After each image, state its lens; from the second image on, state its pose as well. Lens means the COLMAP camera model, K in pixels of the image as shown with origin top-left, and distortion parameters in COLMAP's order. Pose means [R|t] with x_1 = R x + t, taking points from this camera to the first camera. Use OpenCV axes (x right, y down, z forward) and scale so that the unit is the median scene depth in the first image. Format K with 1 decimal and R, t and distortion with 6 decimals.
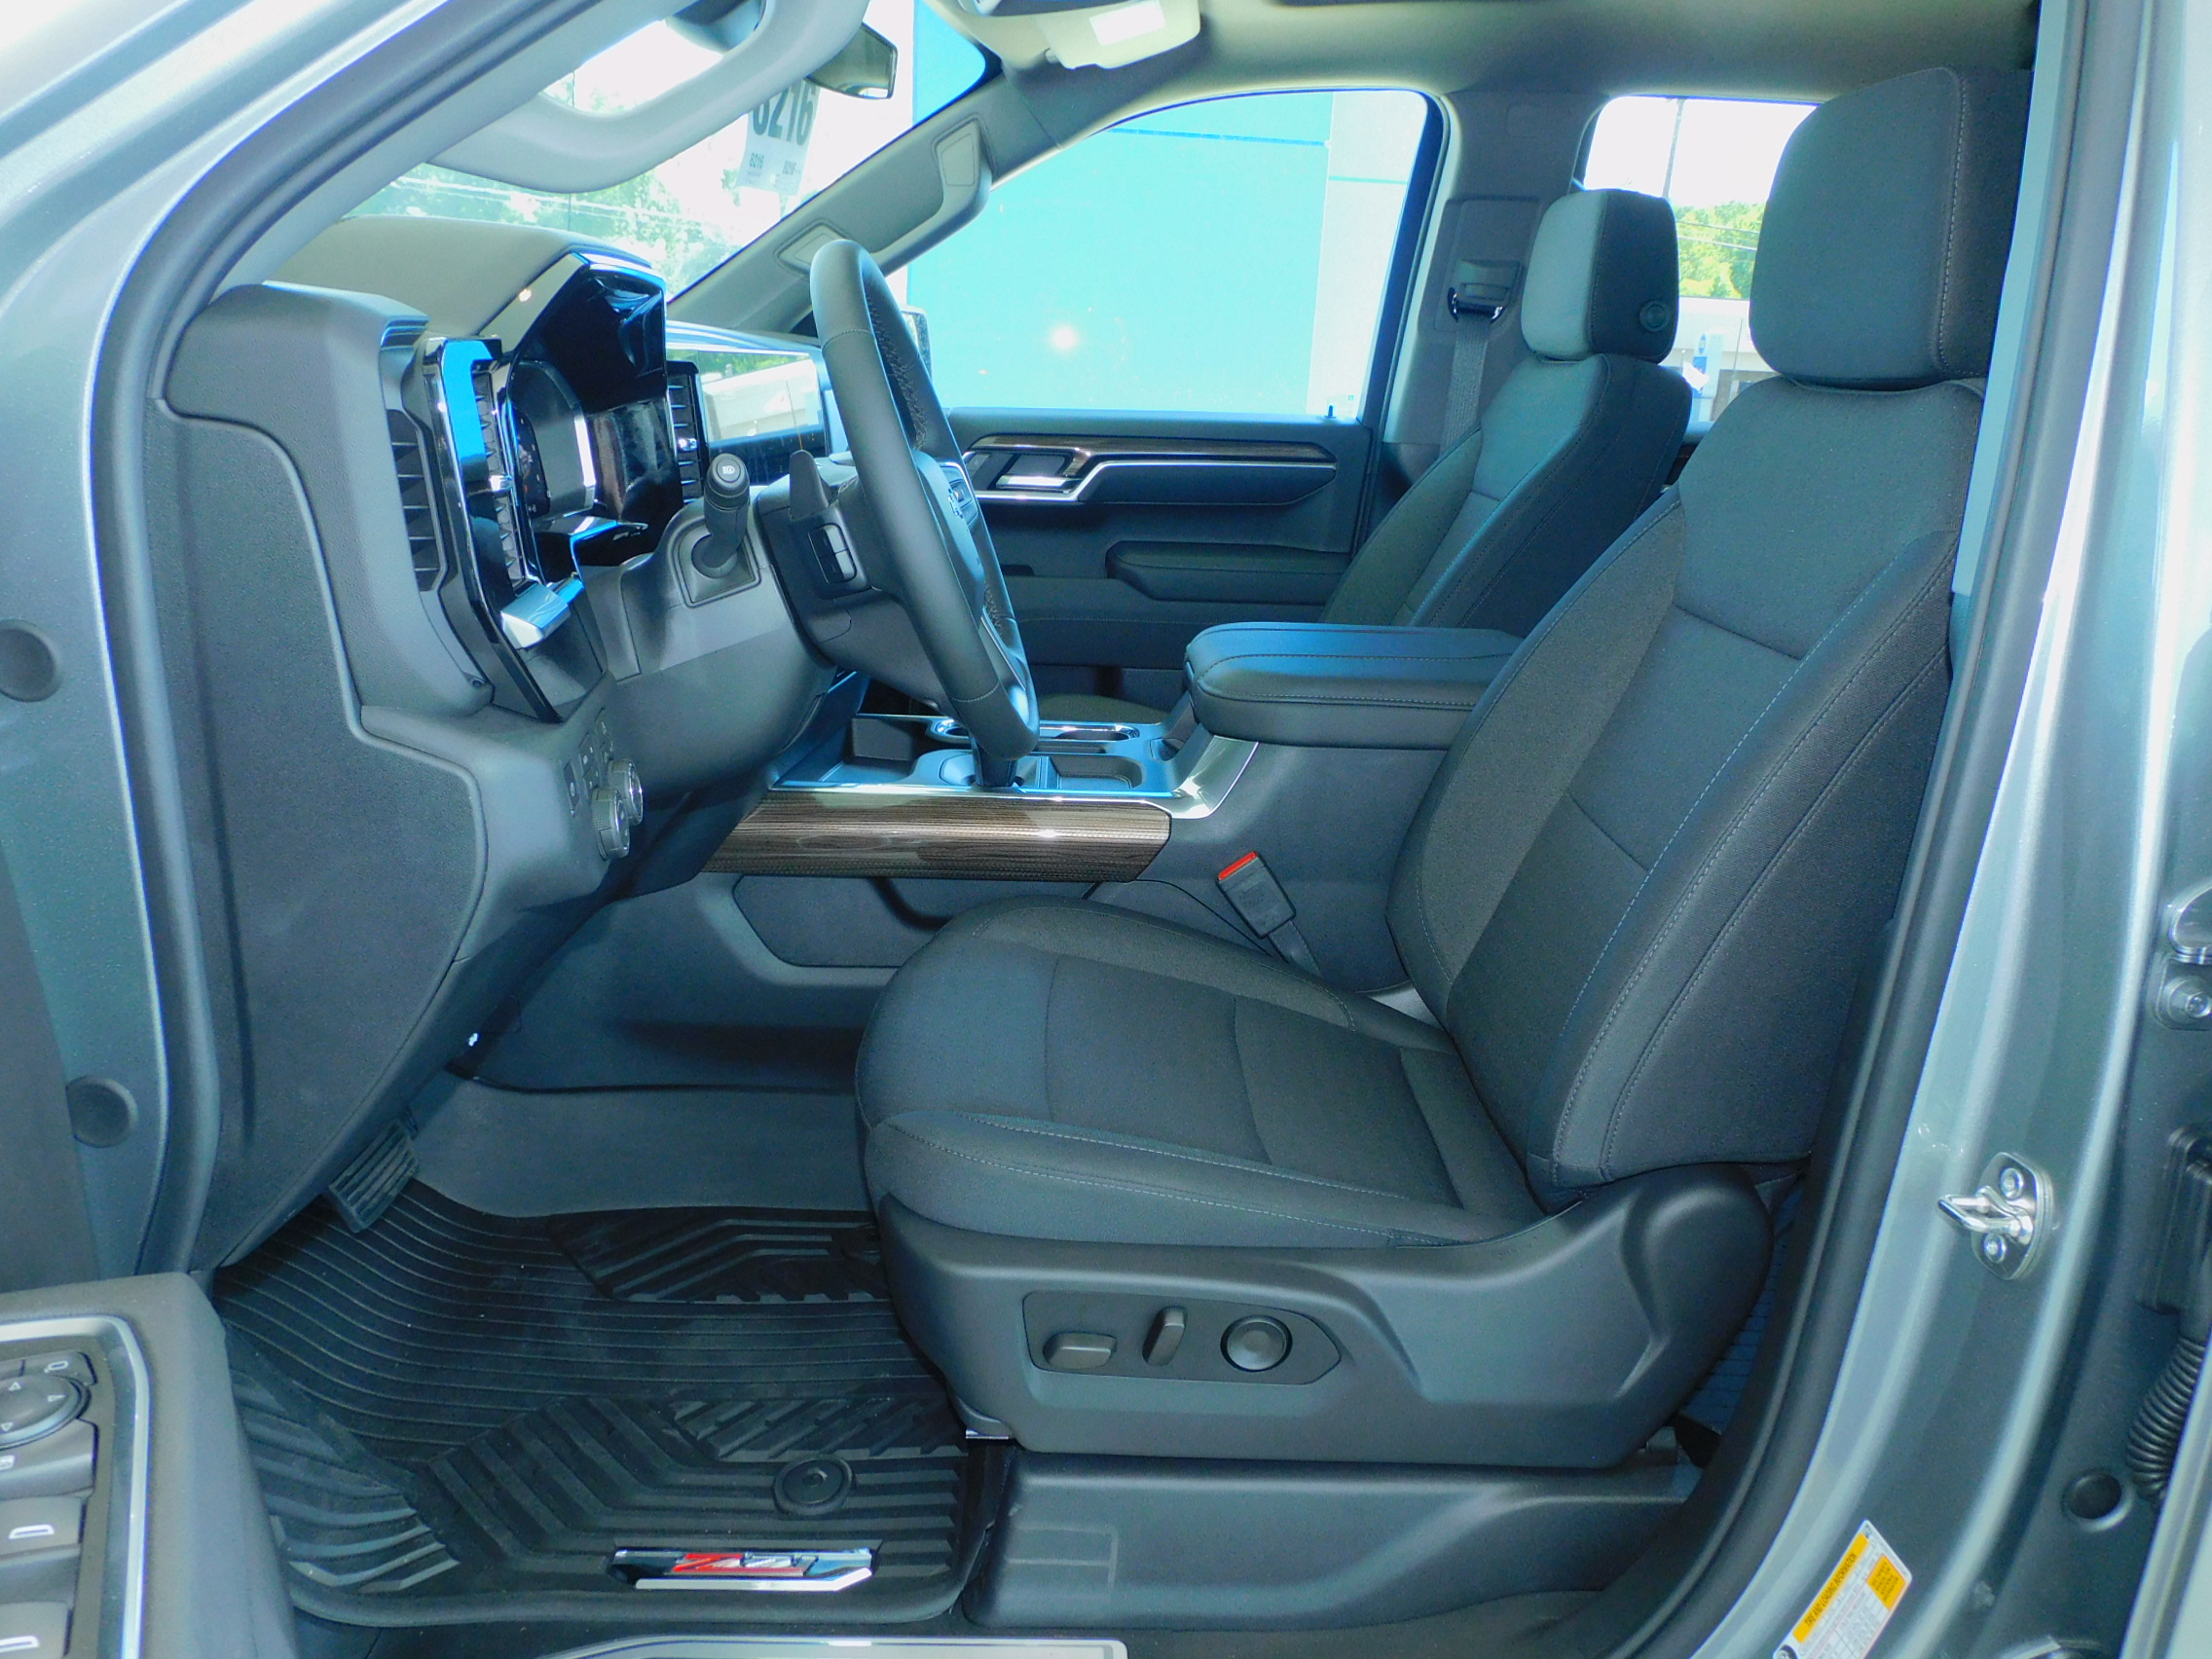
lens RADIAL K [[1580.1, 0, 1098.9], [0, 1580.1, 830.0], [0, 0, 1]] dist [-0.003791, -0.003682]
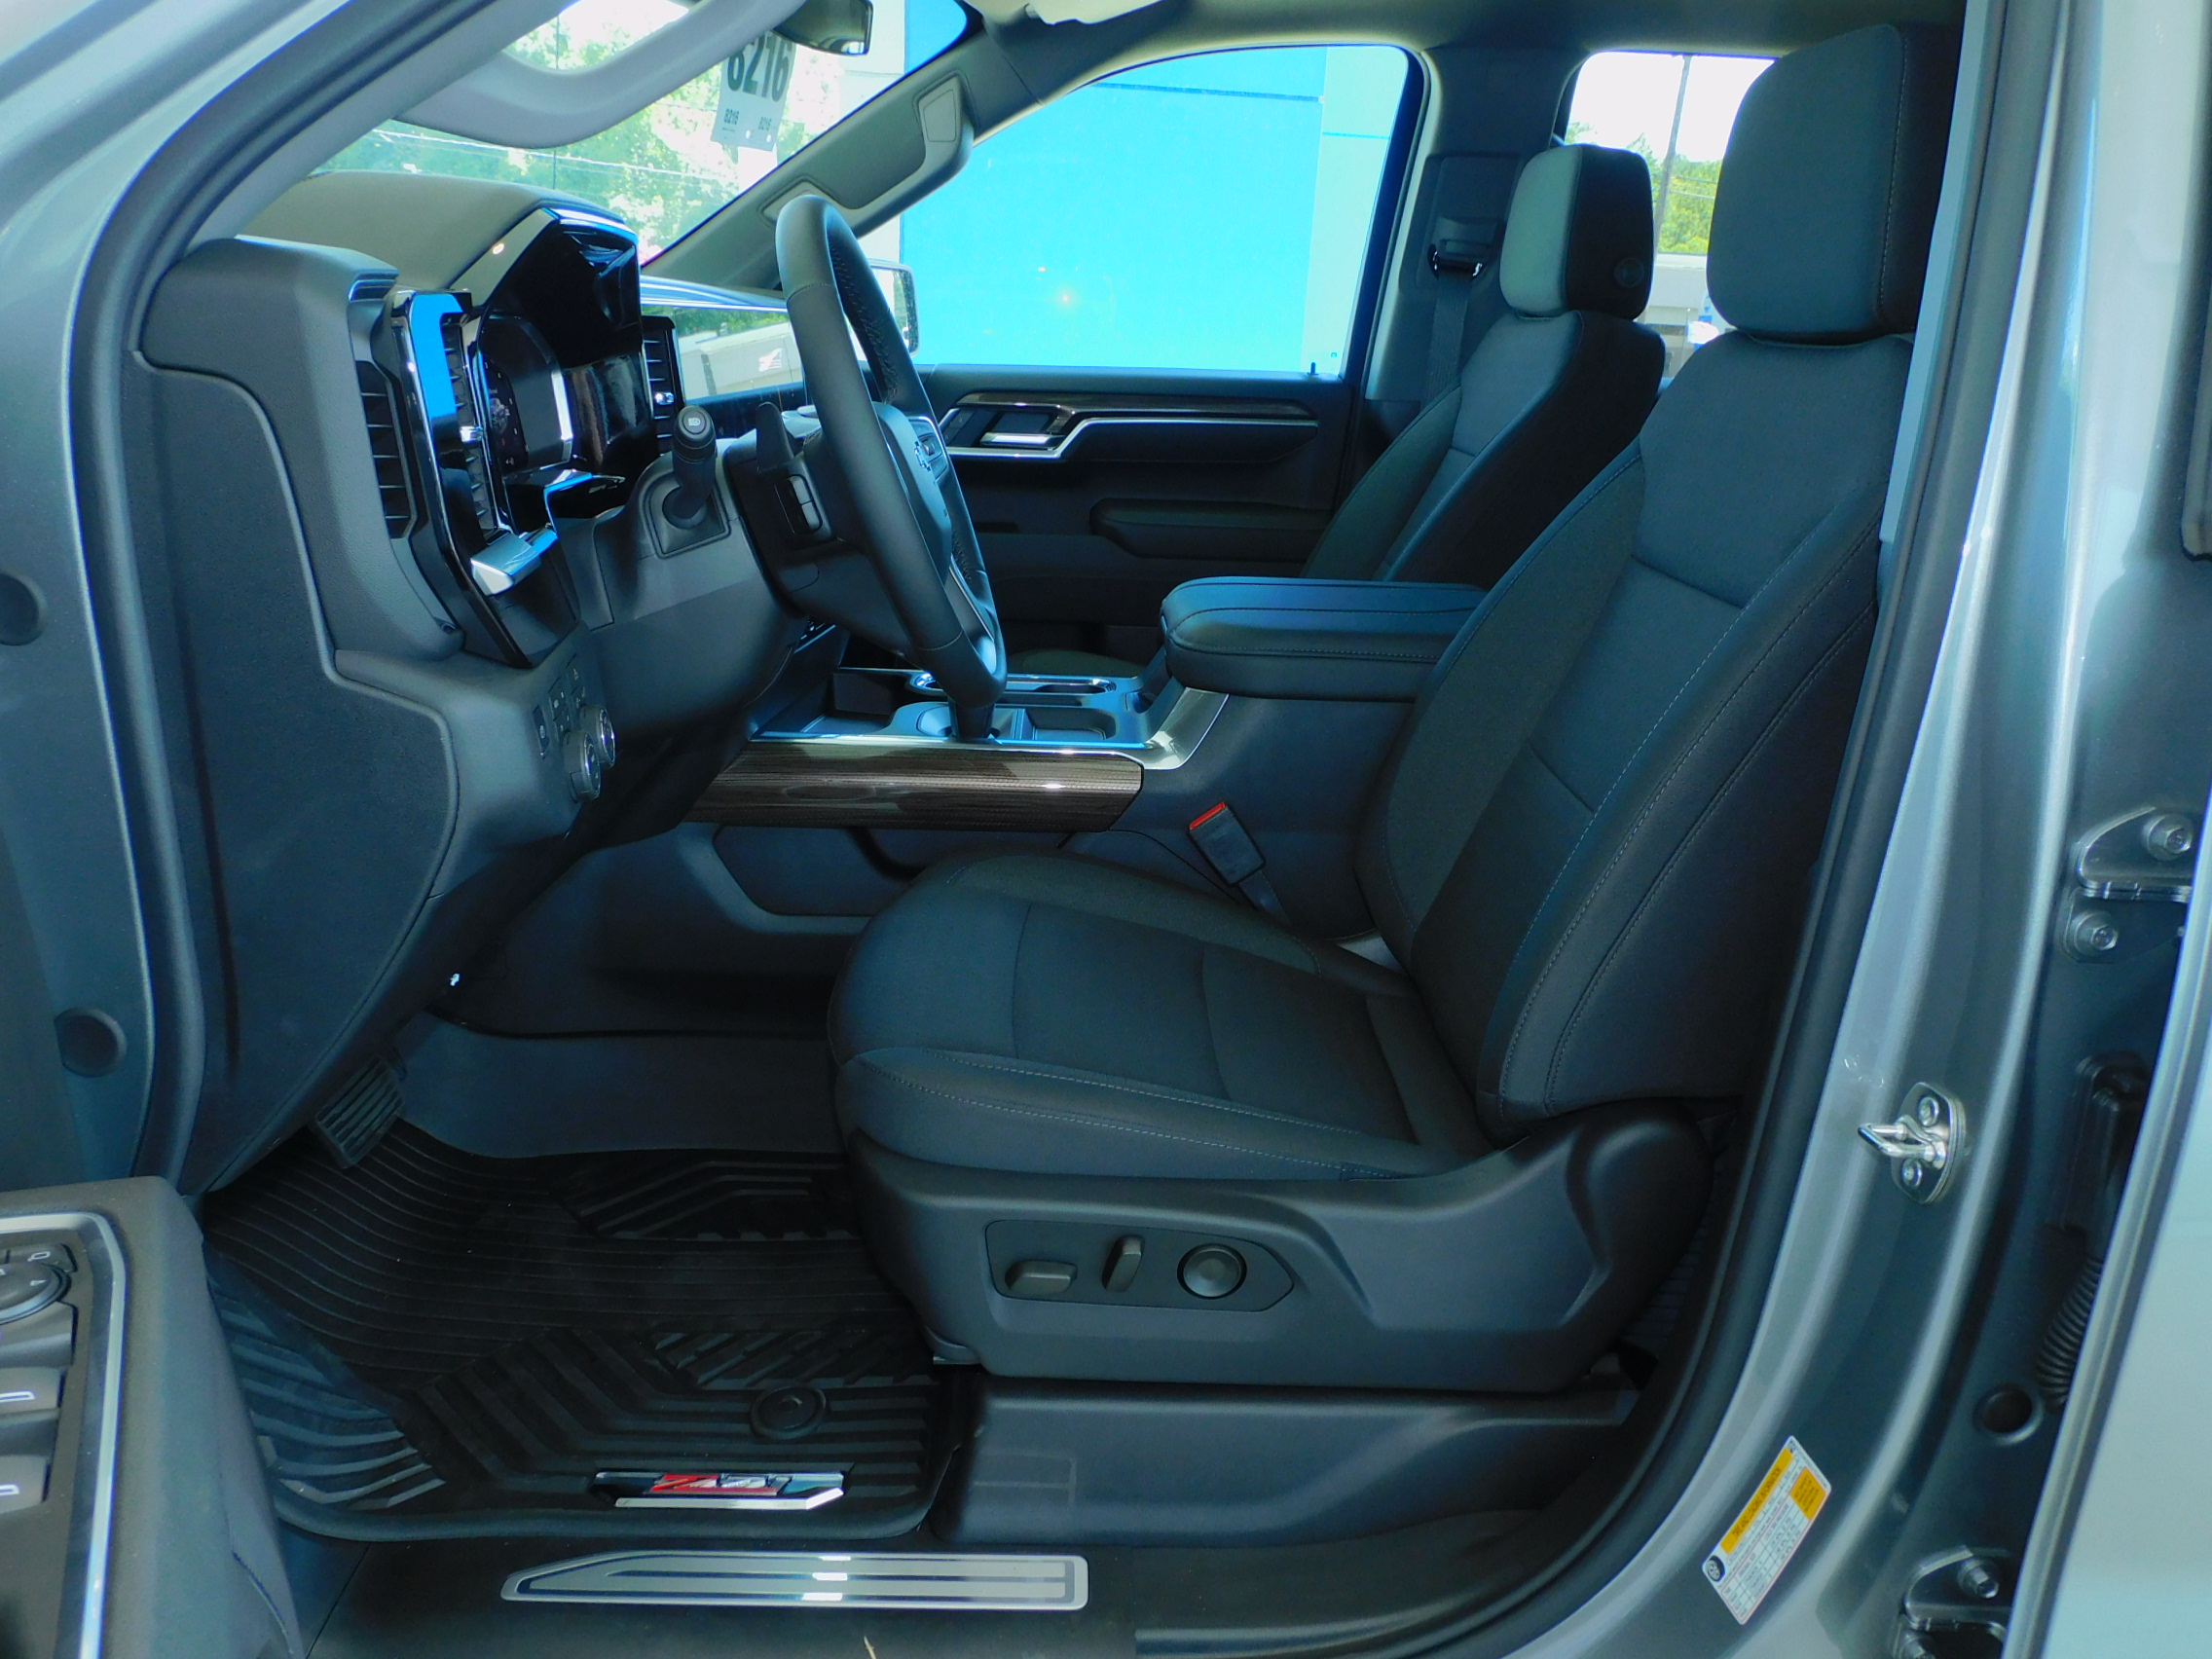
lens RADIAL K [[1580.1, 0, 1098.8], [0, 1580.1, 829.3], [0, 0, 1]] dist [-0.003791, -0.003682]
pose [[0.999999, 0.000451, -0.000993, 0.025675], [-0.000428, 0.999728, 0.023328, 0.011004], [0.001003, -0.023328, 0.999727, -0.027178]]
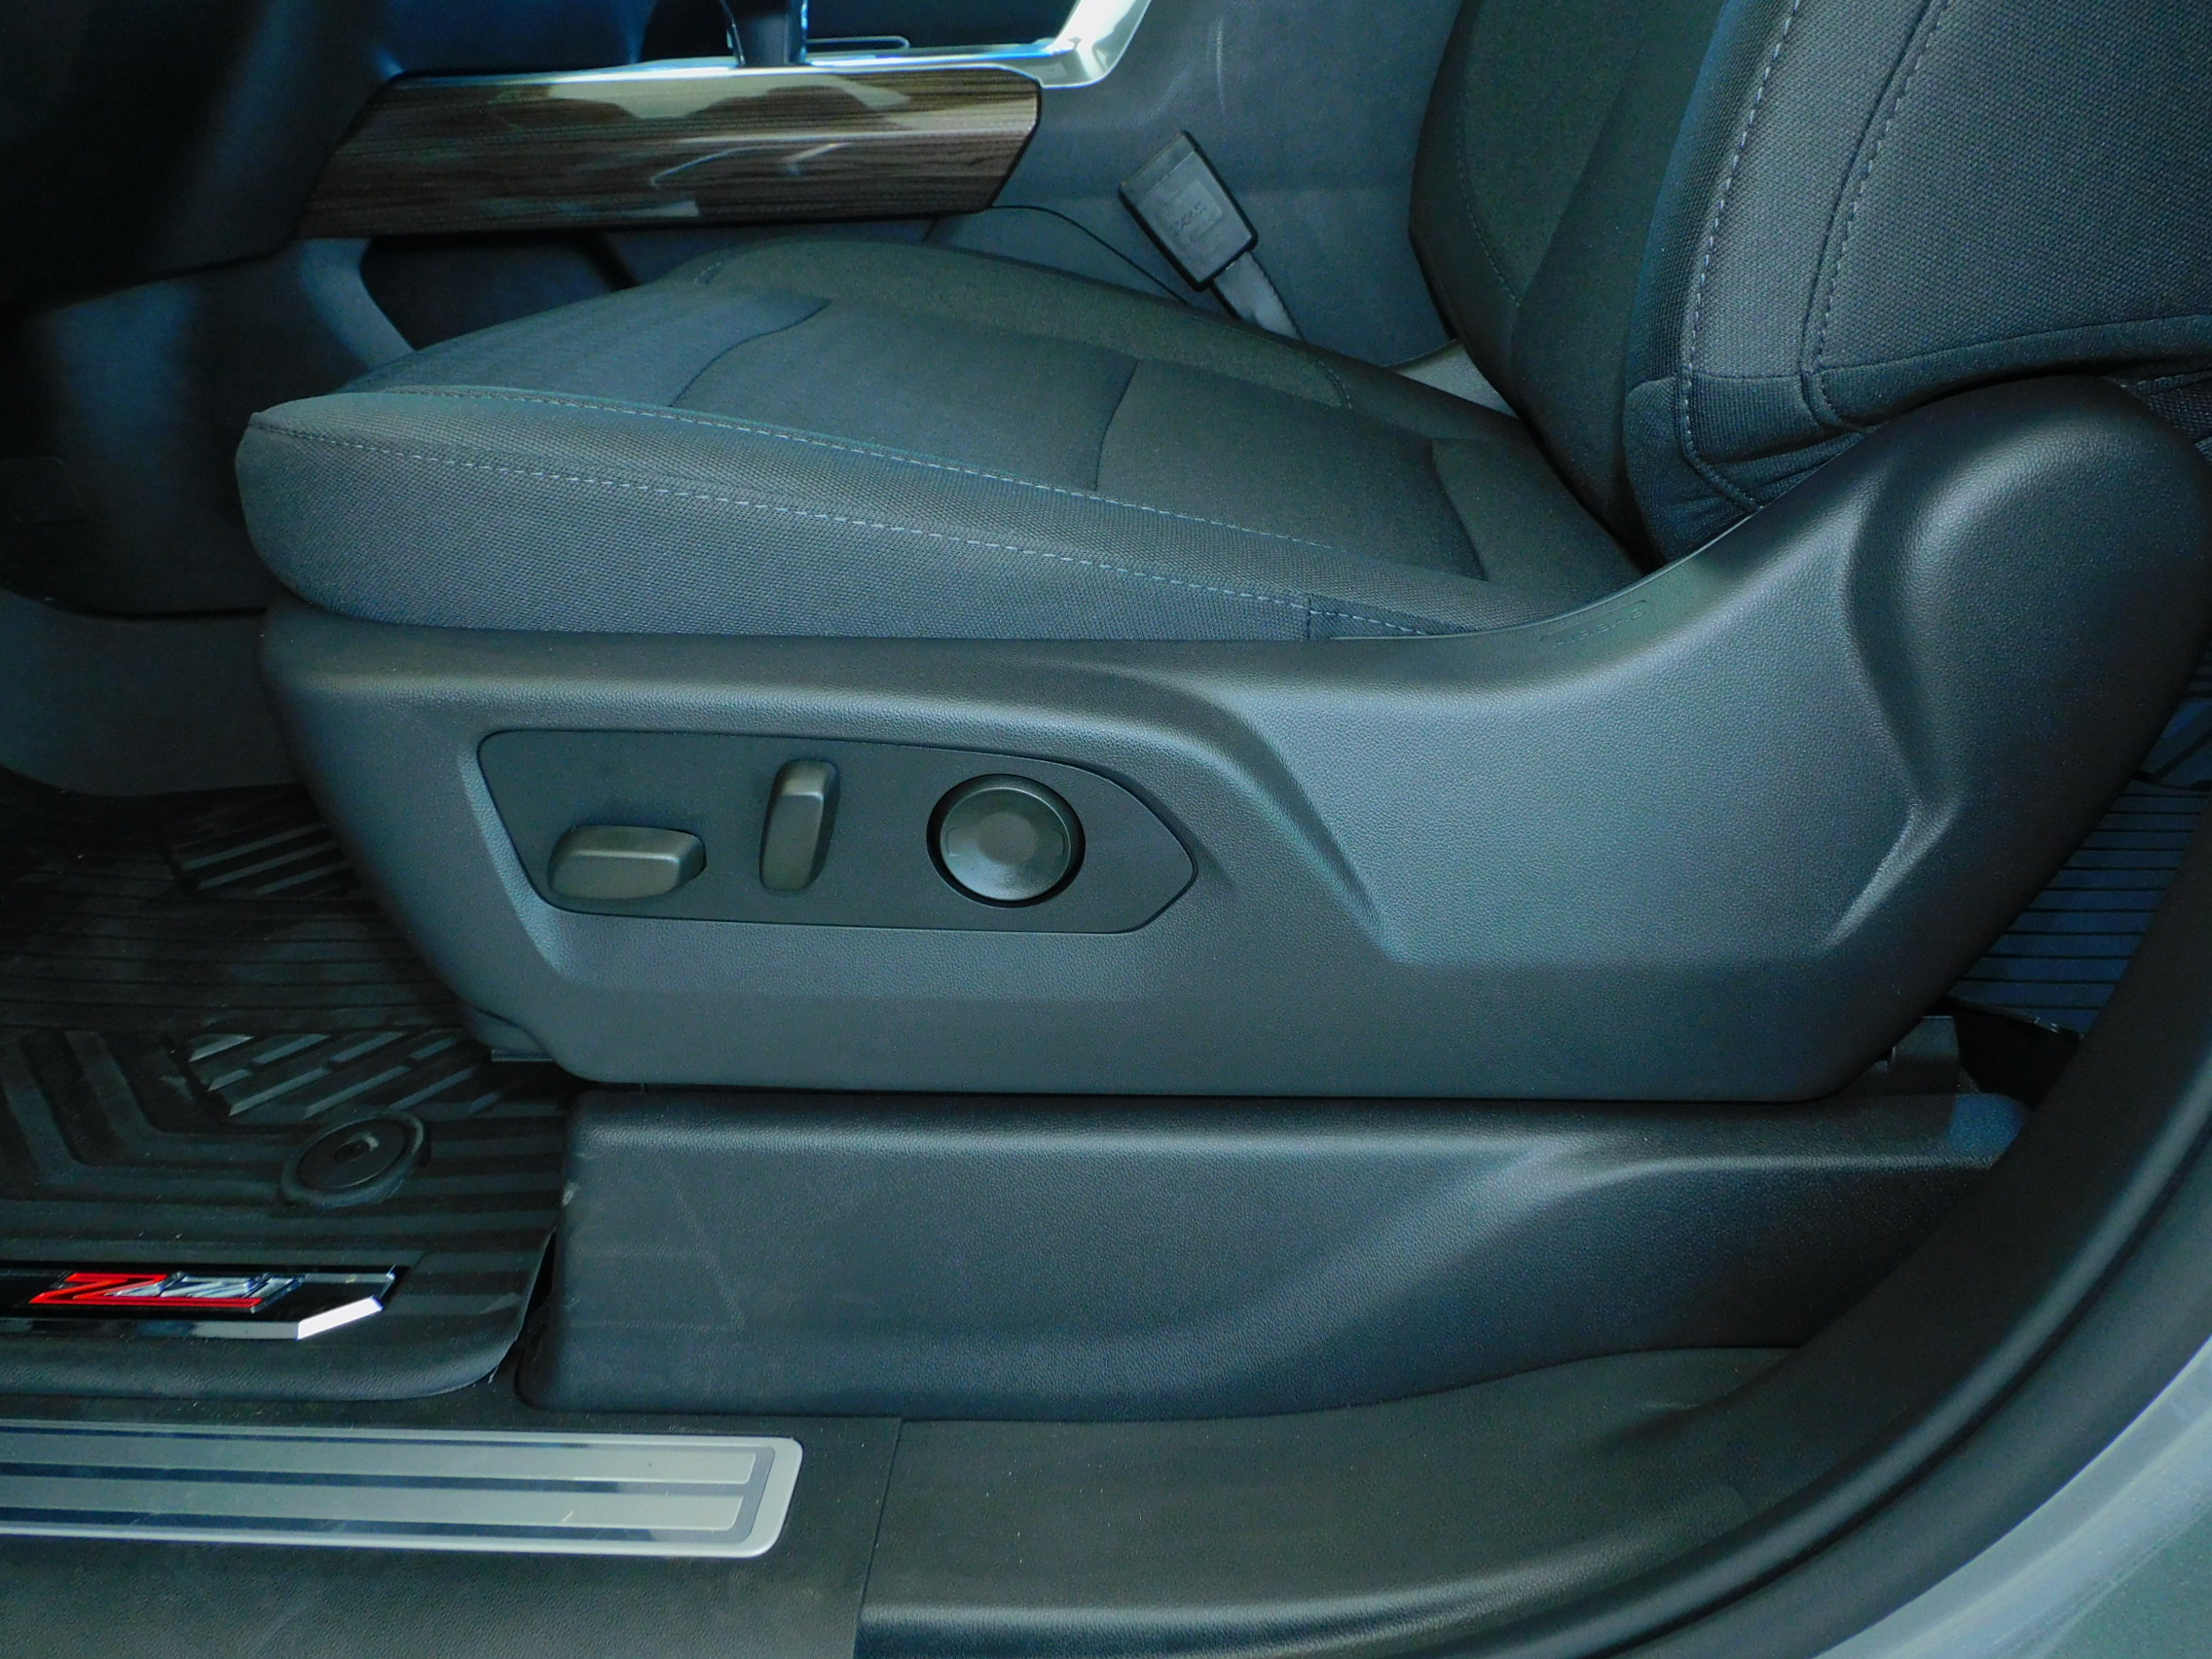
lens RADIAL K [[1580.1, 0, 1091.0], [0, 1580.1, 802.3], [0, 0, 1]] dist [-0.003791, -0.003682]
pose [[0.993763, -0.033539, -0.106345, 0.167304], [0.049196, 0.987731, 0.148215, 0.240099], [0.100069, -0.152522, 0.983221, 0.539266]]
